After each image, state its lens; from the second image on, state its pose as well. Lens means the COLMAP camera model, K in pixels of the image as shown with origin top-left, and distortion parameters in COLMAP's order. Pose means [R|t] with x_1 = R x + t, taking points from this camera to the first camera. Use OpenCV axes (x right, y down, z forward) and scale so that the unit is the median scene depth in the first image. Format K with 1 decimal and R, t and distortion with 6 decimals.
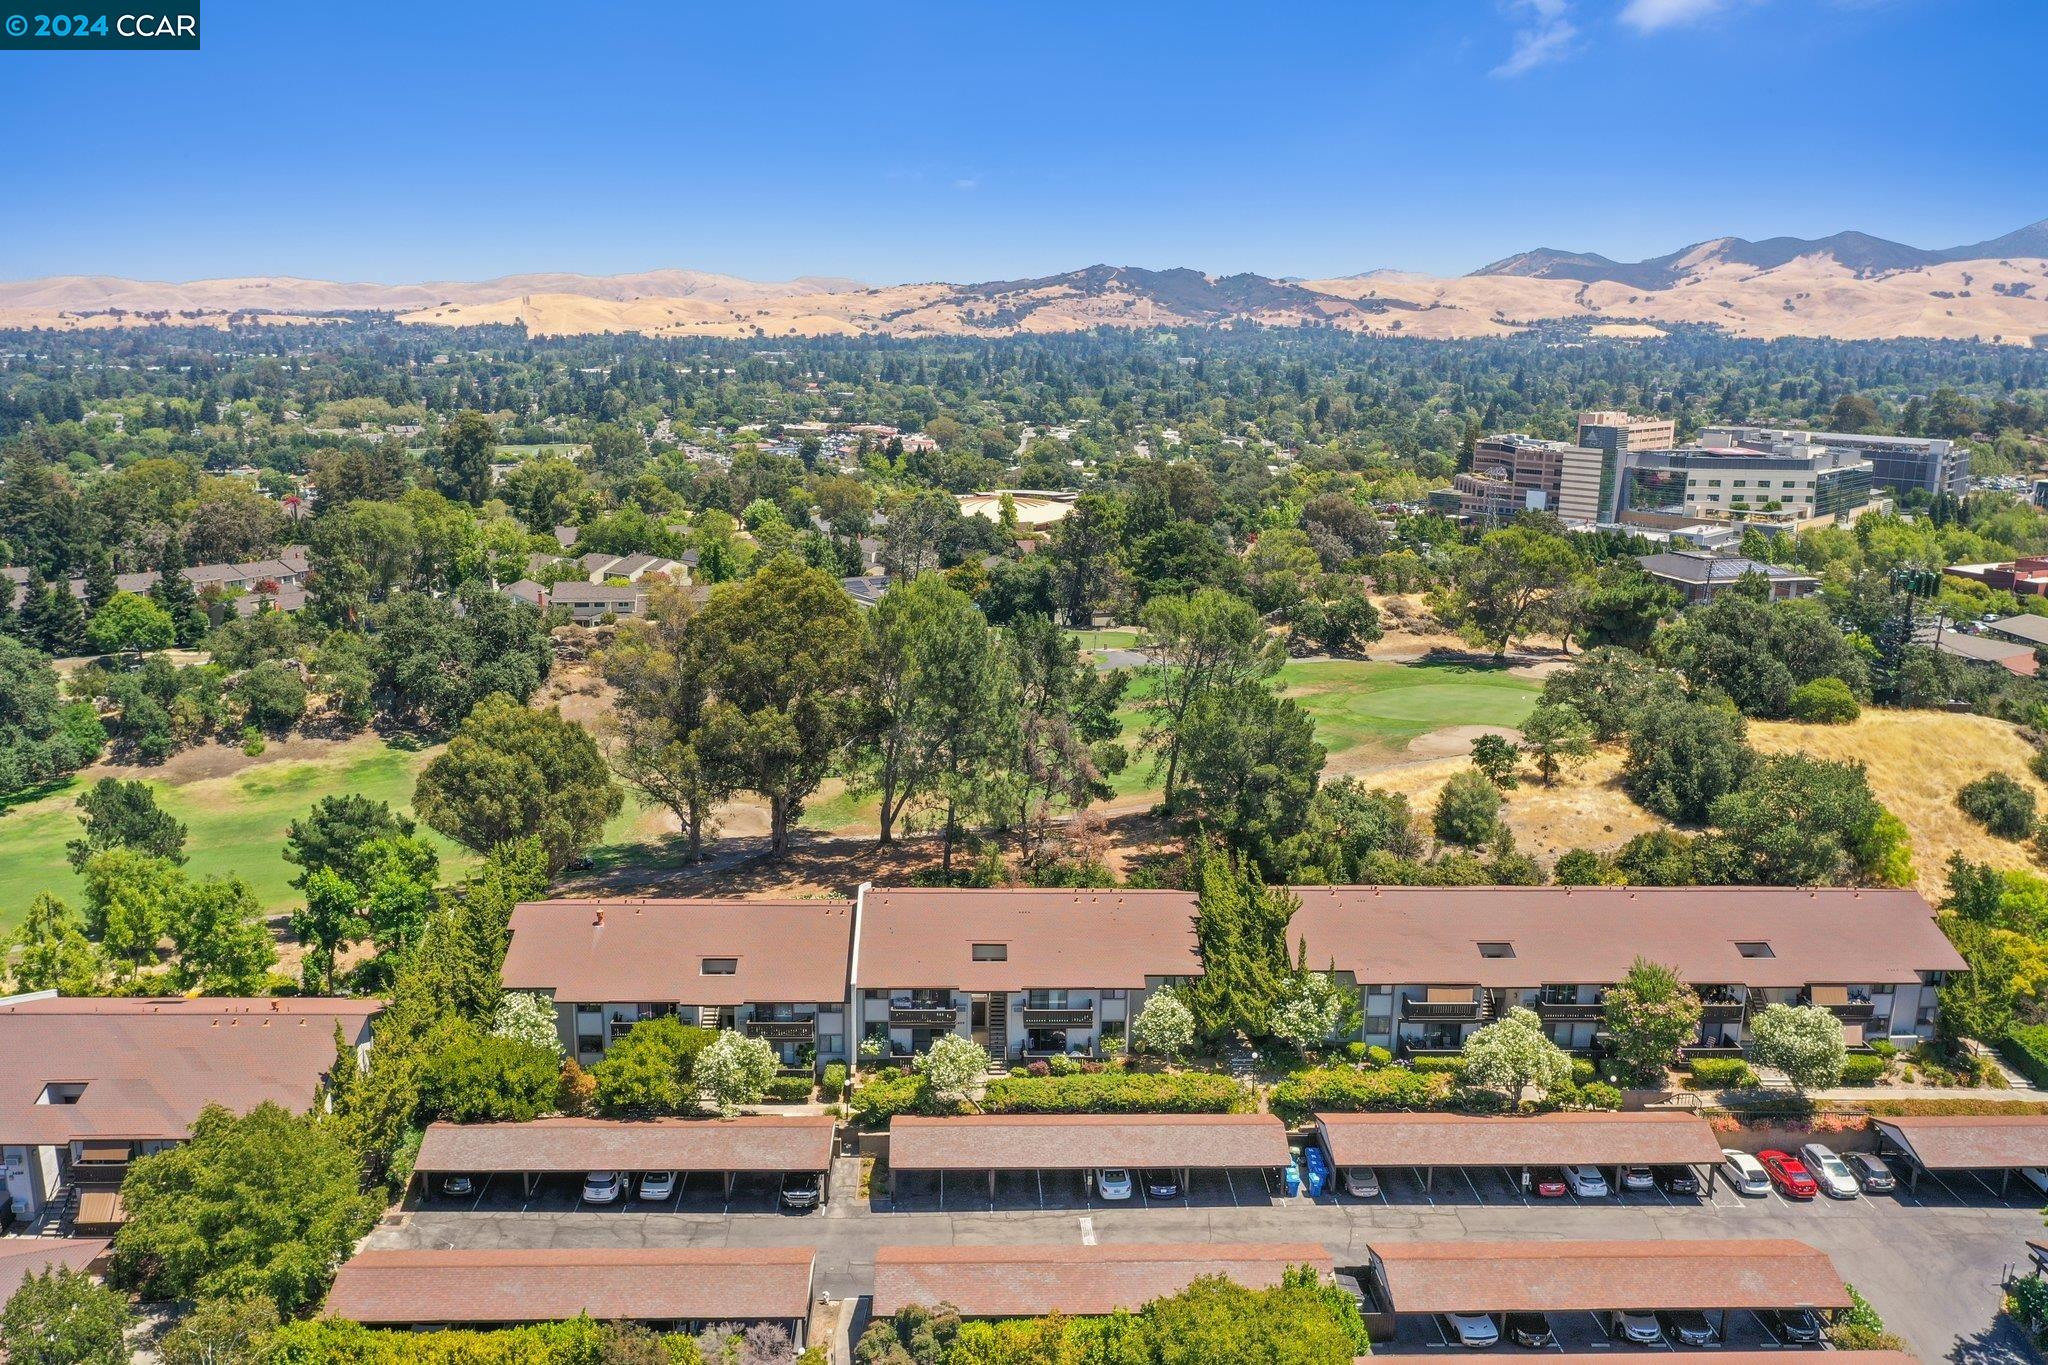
lens RADIAL K [[1596.6, 0, 1027.1], [0, 1596.6, 658.0], [0, 0, 1]] dist [-0.008664, -0.008458]
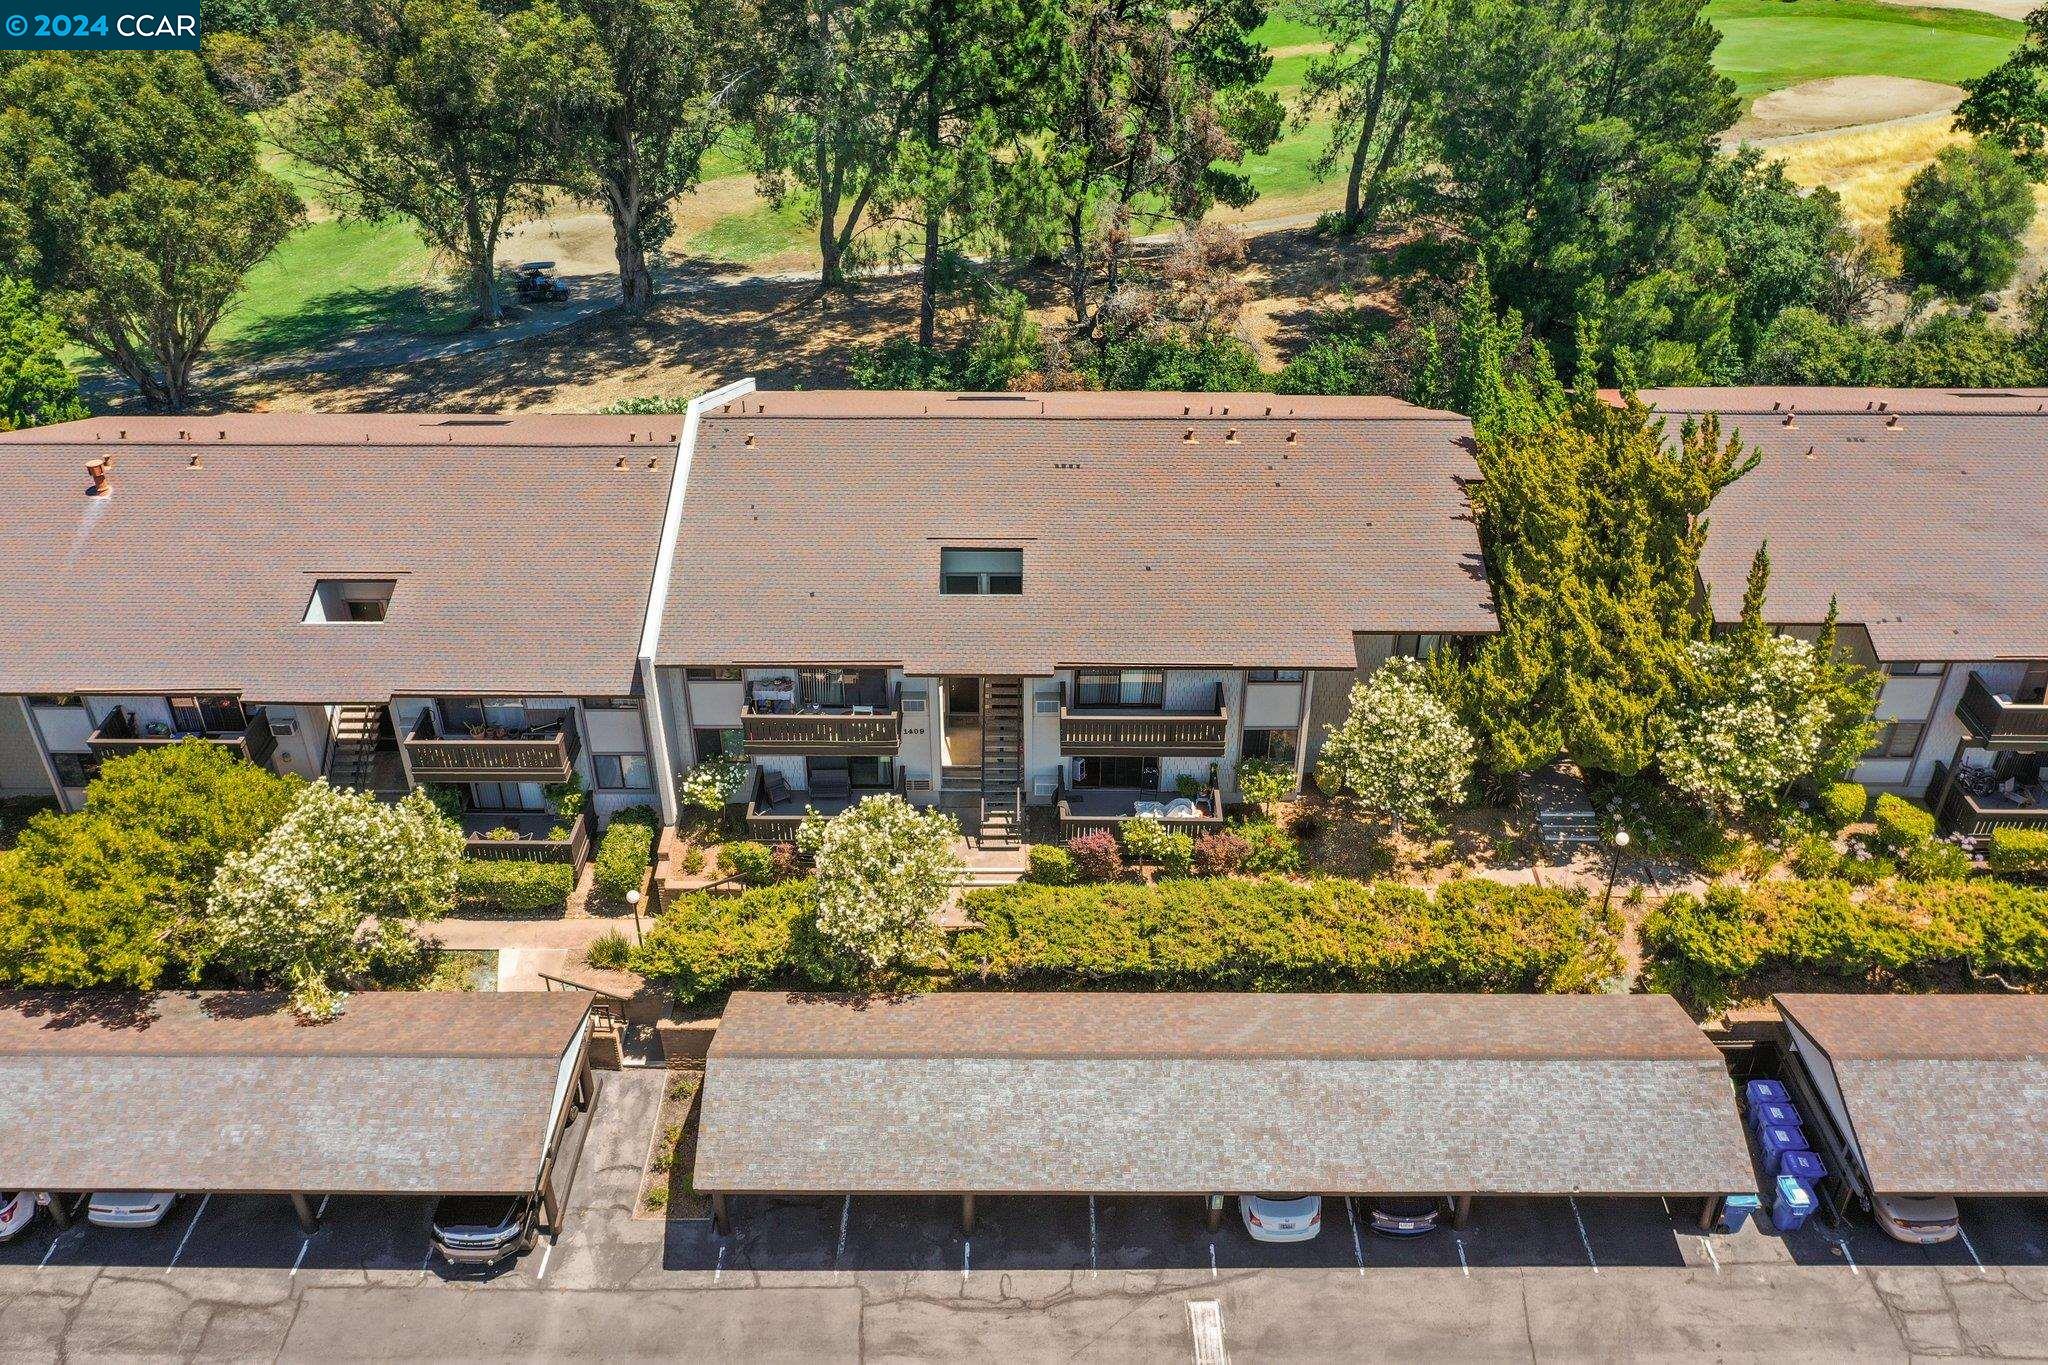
lens RADIAL K [[1596.6, 0, 1027.1], [0, 1596.6, 658.0], [0, 0, 1]] dist [-0.008664, -0.008458]
pose [[0.998789, 0.010180, -0.048132, 0.008711], [0.007354, 0.936468, 0.350676, 0.056756], [0.048644, -0.350605, 0.935259, 0.580547]]
